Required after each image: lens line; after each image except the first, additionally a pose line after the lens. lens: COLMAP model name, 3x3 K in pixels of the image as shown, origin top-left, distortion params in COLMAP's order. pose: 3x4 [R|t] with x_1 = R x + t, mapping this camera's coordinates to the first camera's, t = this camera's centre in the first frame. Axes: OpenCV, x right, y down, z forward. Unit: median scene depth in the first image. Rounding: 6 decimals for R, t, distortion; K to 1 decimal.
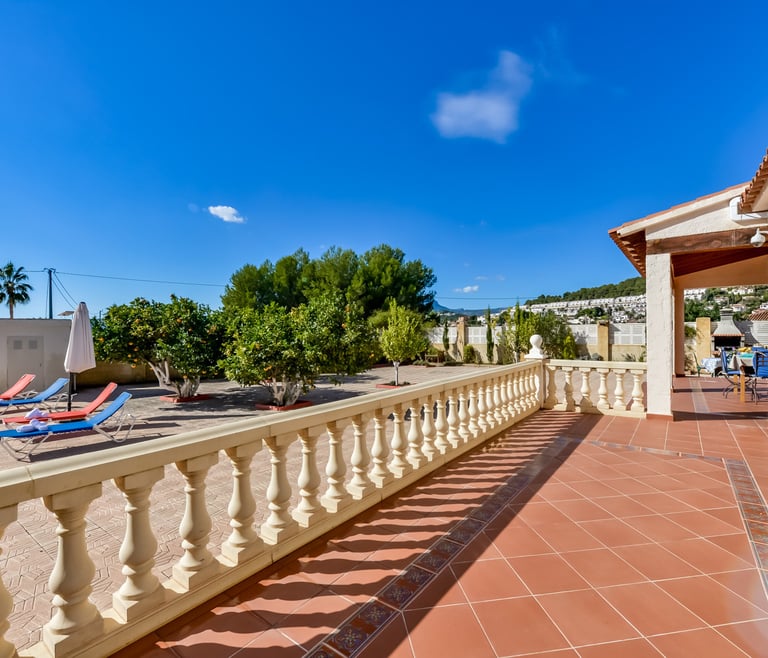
lens RADIAL K [[367.2, 0, 384.0], [0, 367.2, 329.0], [0, 0, 1]] dist [-0.000434, -0.000390]
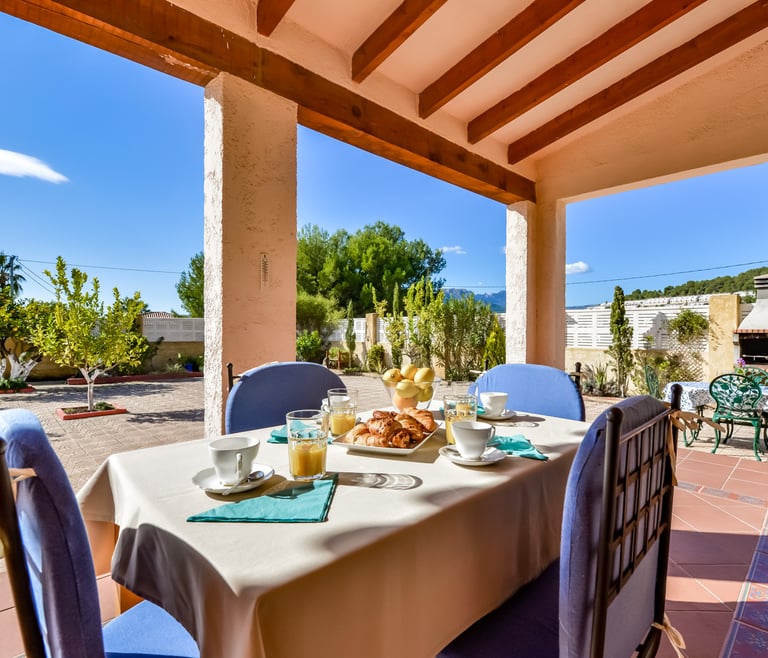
lens RADIAL K [[398.7, 0, 384.0], [0, 398.7, 329.0], [0, 0, 1]] dist [0.001926, -0.000047]
pose [[0.987876, 0.011902, -0.154788, 0.184658], [-0.011186, 0.999922, 0.005492, 0.005893], [0.154842, -0.003694, 0.987932, 0.148274]]
